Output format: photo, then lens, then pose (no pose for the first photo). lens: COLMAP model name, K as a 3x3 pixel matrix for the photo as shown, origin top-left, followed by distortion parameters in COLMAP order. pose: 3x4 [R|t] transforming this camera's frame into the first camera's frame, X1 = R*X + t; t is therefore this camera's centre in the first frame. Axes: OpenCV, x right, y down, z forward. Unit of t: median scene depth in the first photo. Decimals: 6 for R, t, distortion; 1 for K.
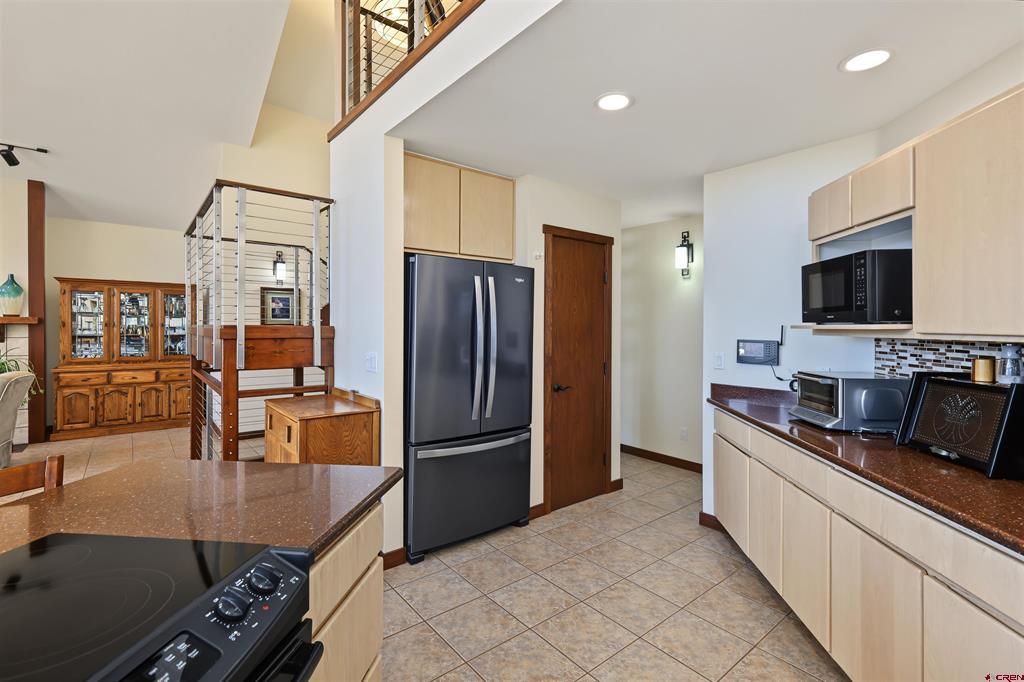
lens RADIAL K [[459.8, 0, 514.3], [0, 459.8, 338.4], [0, 0, 1]] dist [0.005982, 0.000511]
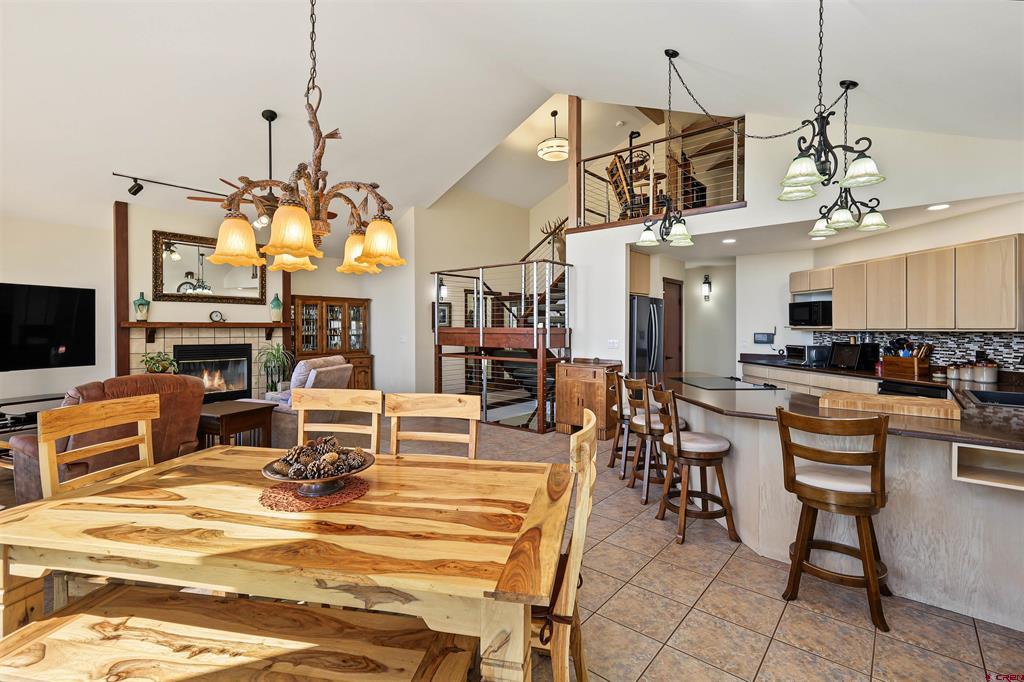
lens RADIAL K [[442.7, 0, 512.0], [0, 442.7, 341.0], [0, 0, 1]] dist [0.002405, 0.000229]
pose [[0.988428, -0.008808, 0.151435, -1.151338], [0.007965, 0.999949, 0.006175, 0.023103], [-0.151482, -0.004898, 0.988448, -1.082462]]
